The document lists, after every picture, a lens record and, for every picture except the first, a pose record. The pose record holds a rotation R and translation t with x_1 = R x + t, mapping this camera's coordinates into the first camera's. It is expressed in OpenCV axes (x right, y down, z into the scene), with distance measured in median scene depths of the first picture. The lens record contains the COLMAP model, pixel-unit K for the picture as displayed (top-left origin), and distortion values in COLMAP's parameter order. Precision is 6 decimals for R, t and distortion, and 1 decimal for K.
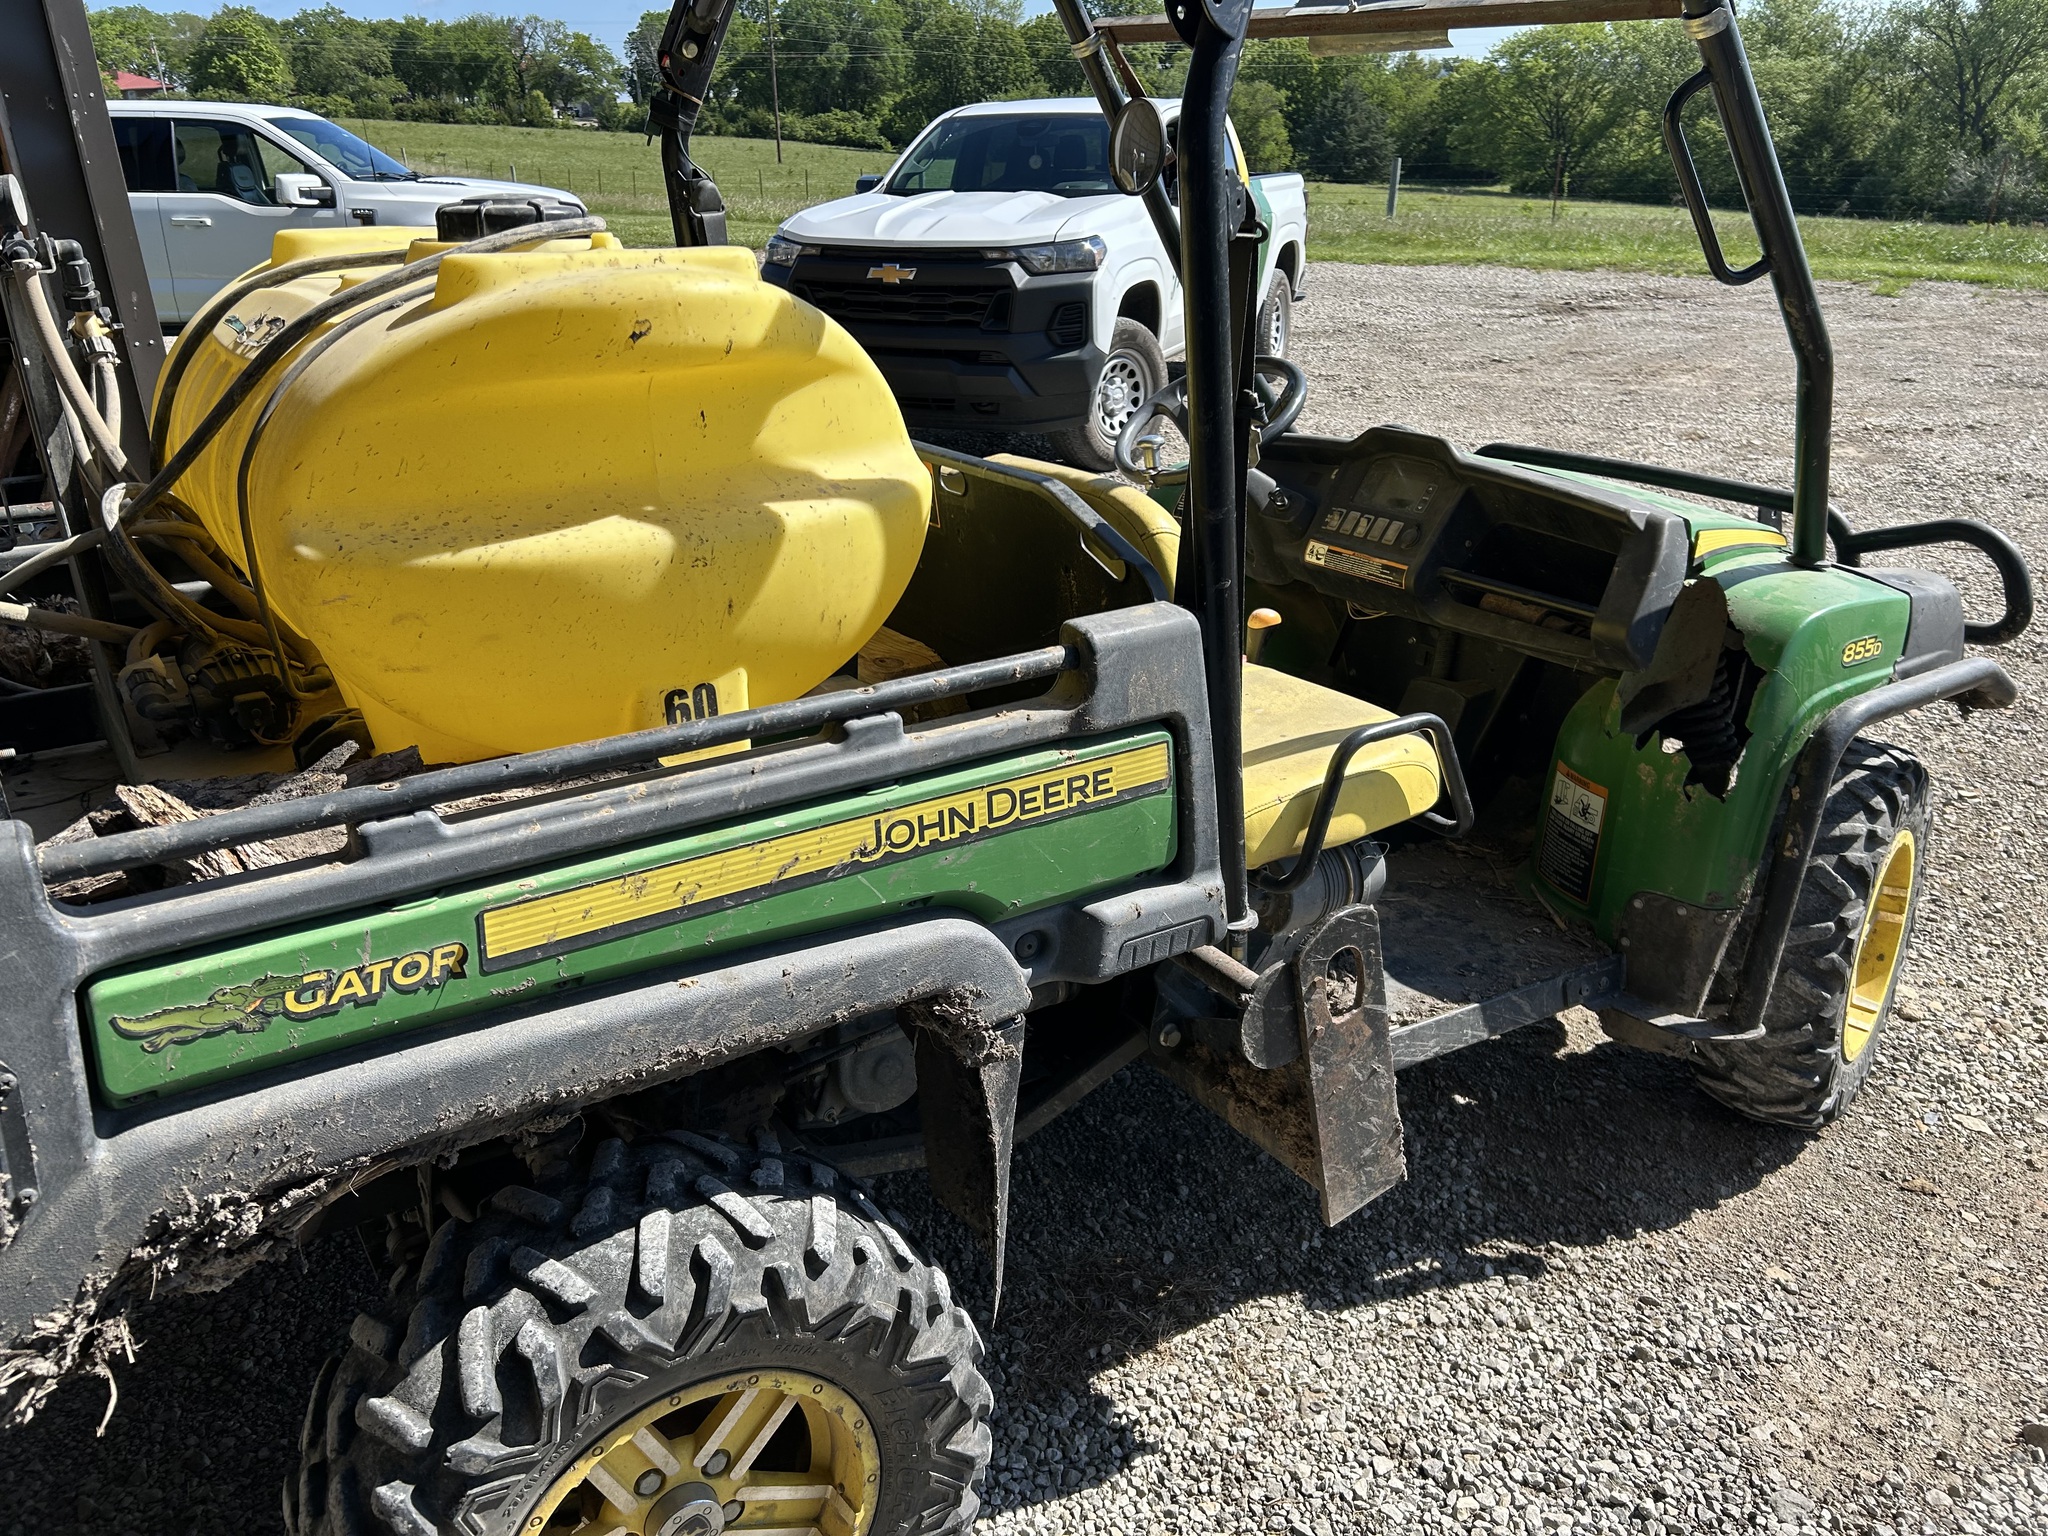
lens RADIAL K [[1609.5, 0, 1017.0], [0, 1609.5, 770.3], [0, 0, 1]] dist [0.022266, -0.018068]
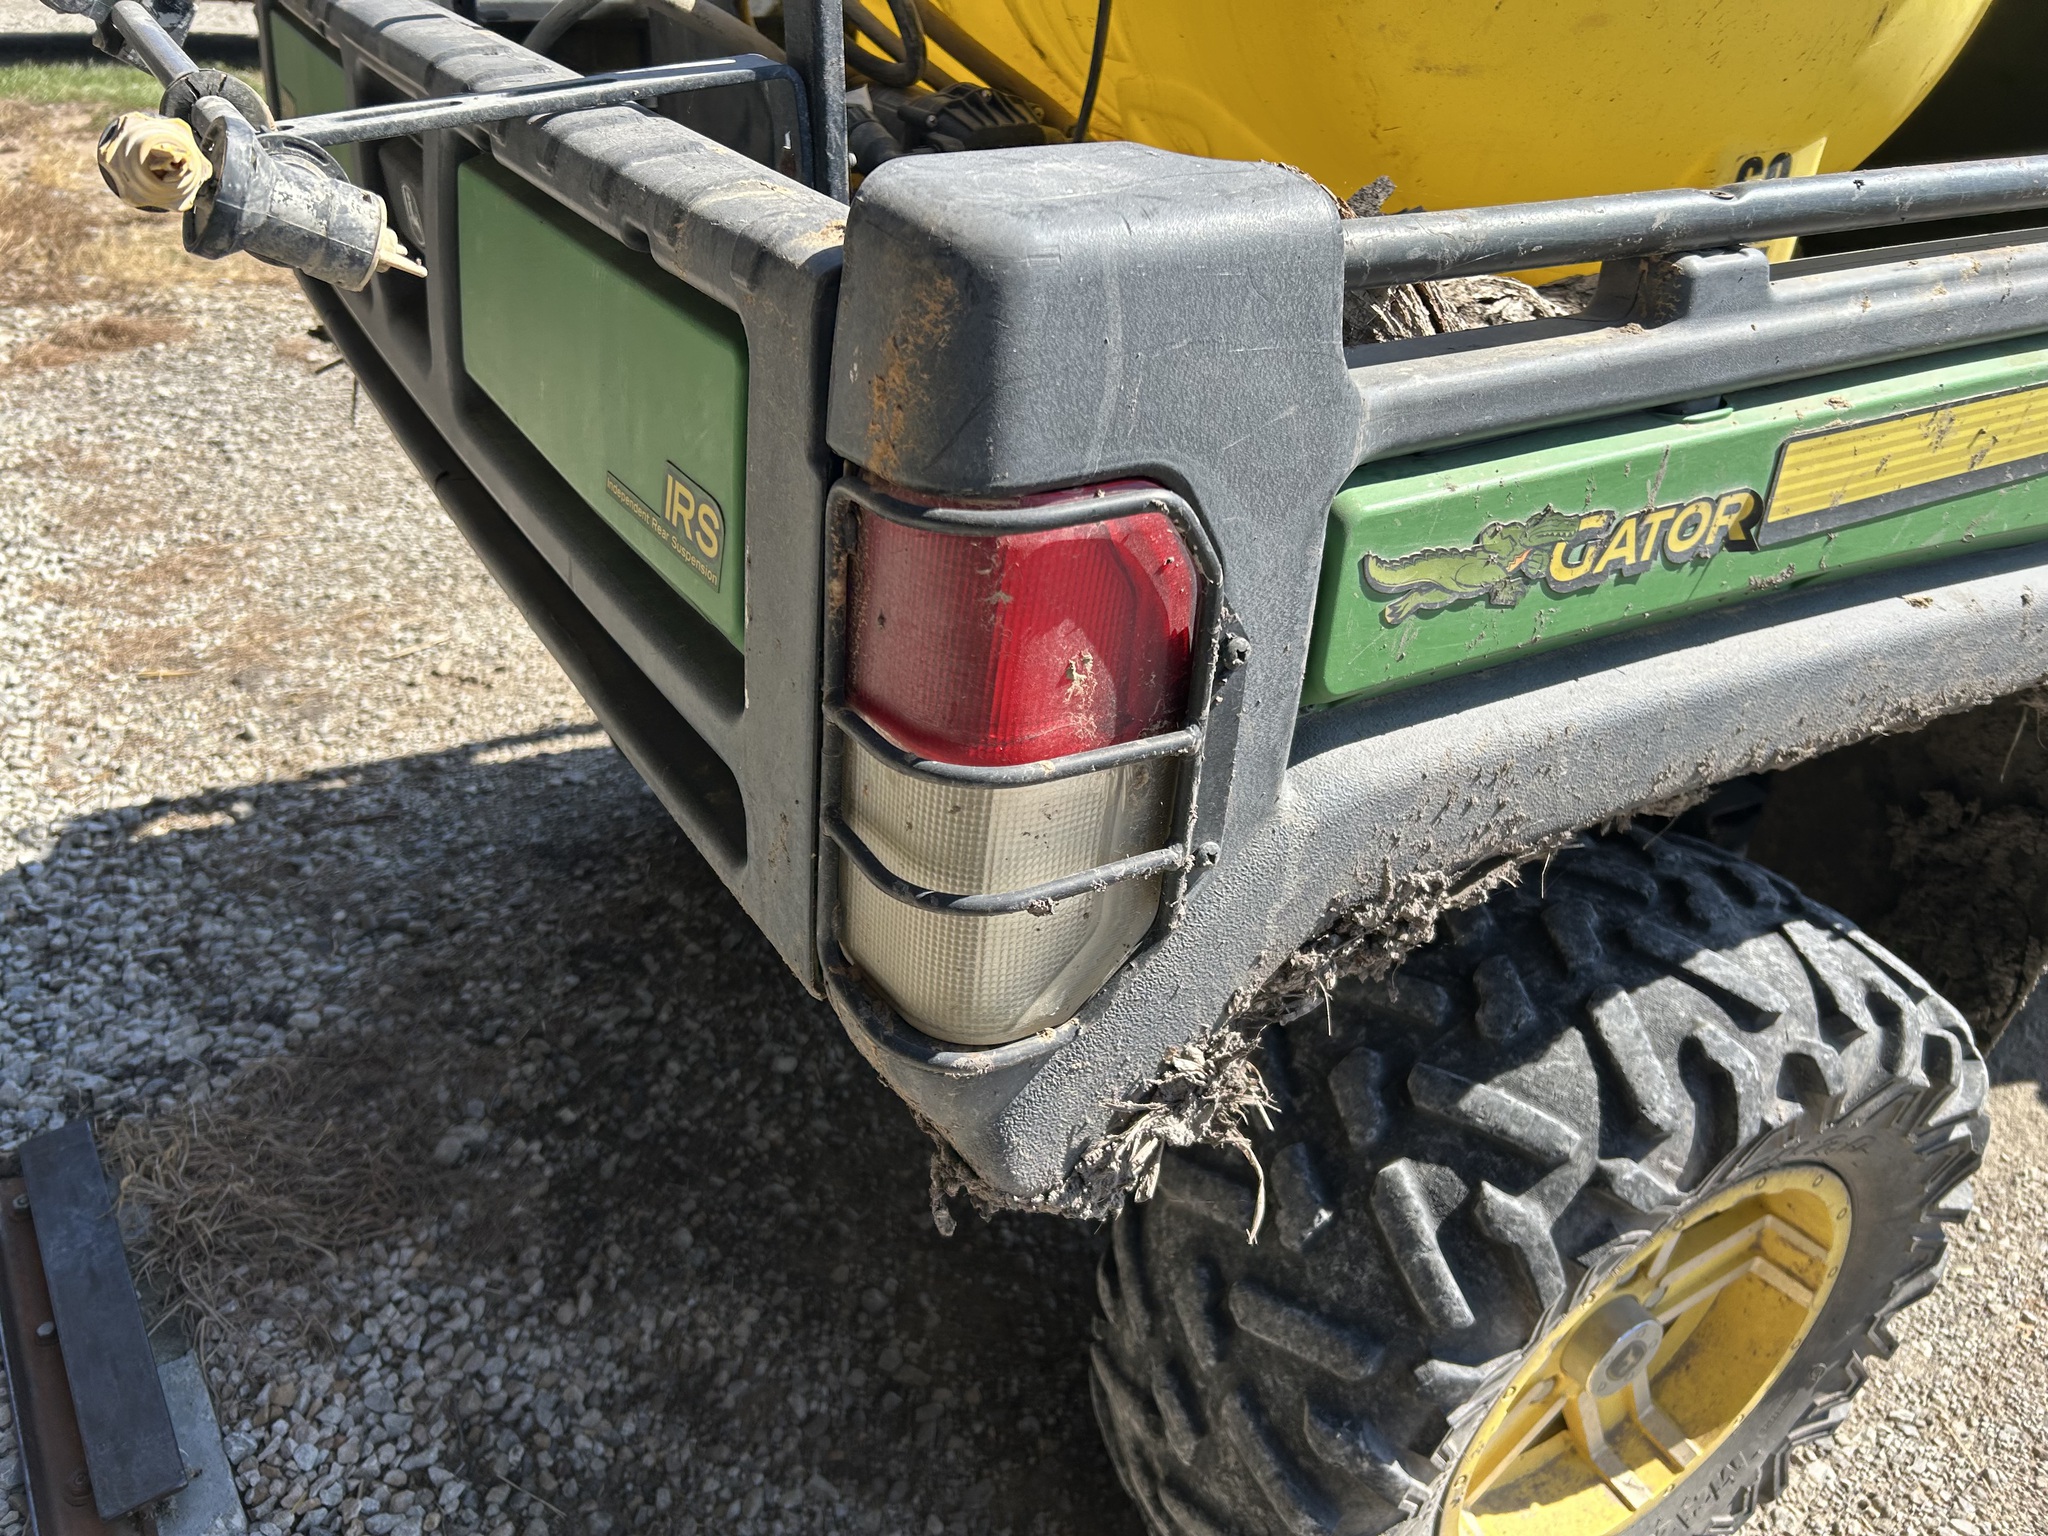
lens RADIAL K [[1609.5, 0, 1028.7], [0, 1609.5, 763.0], [0, 0, 1]] dist [0.022266, -0.018068]
pose [[0.996368, 0.076040, -0.038336, -0.585195], [-0.068198, 0.982108, 0.175534, 0.120553], [0.050998, -0.172282, 0.983727, 0.391939]]
